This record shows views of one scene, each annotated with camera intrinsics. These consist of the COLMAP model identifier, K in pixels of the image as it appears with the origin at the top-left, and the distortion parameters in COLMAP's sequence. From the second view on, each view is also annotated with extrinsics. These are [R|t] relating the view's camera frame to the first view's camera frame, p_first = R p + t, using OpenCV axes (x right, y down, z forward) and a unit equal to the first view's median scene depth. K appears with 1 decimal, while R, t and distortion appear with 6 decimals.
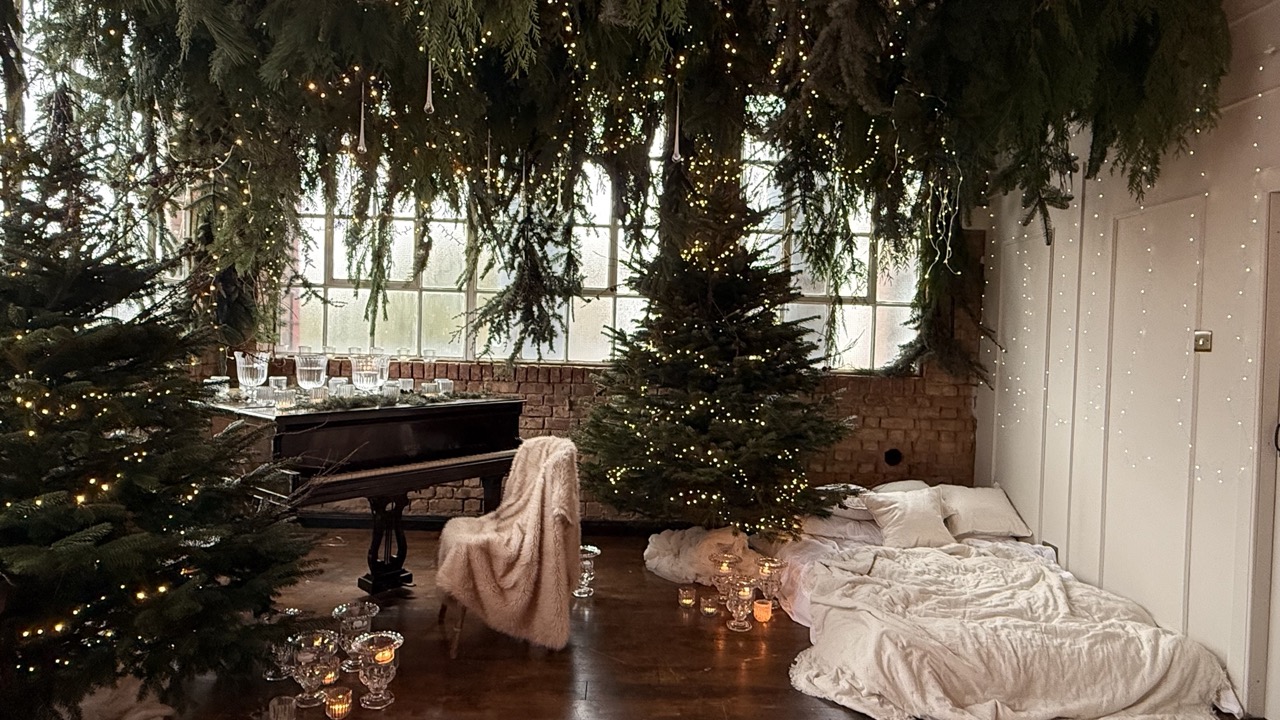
lens RADIAL K [[742.0, 0, 635.4], [0, 742.0, 367.1], [0, 0, 1]] dist [-0.017468, 0.012662]
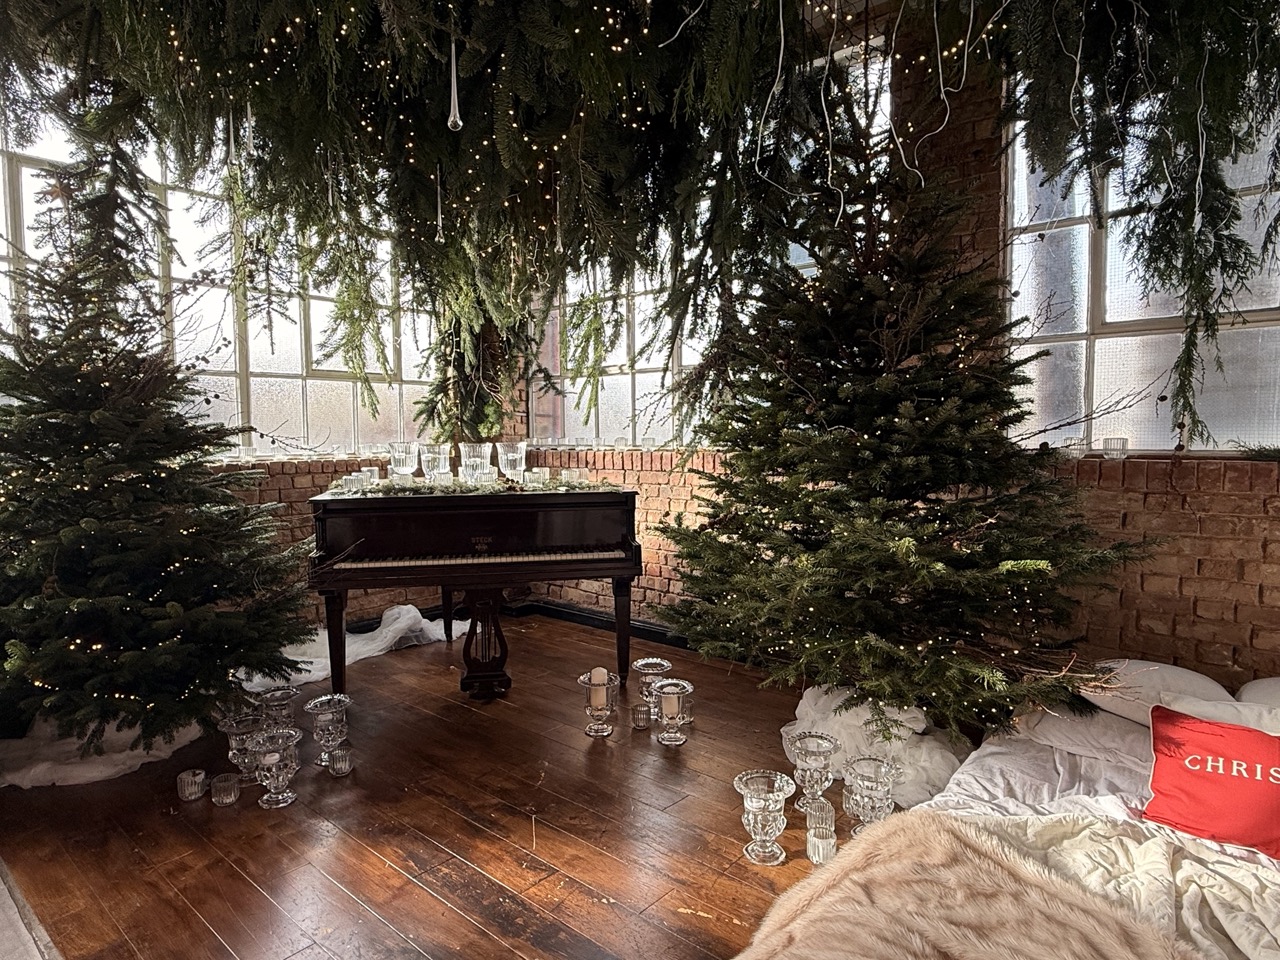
lens RADIAL K [[757.9, 0, 635.7], [0, 757.9, 481.8], [0, 0, 1]] dist [0.004497, -0.002994]
pose [[0.729220, 0.007607, -0.684237, 0.406800], [0.009368, 0.999734, 0.021098, 0.012388], [0.684215, -0.021795, 0.728955, 0.365416]]
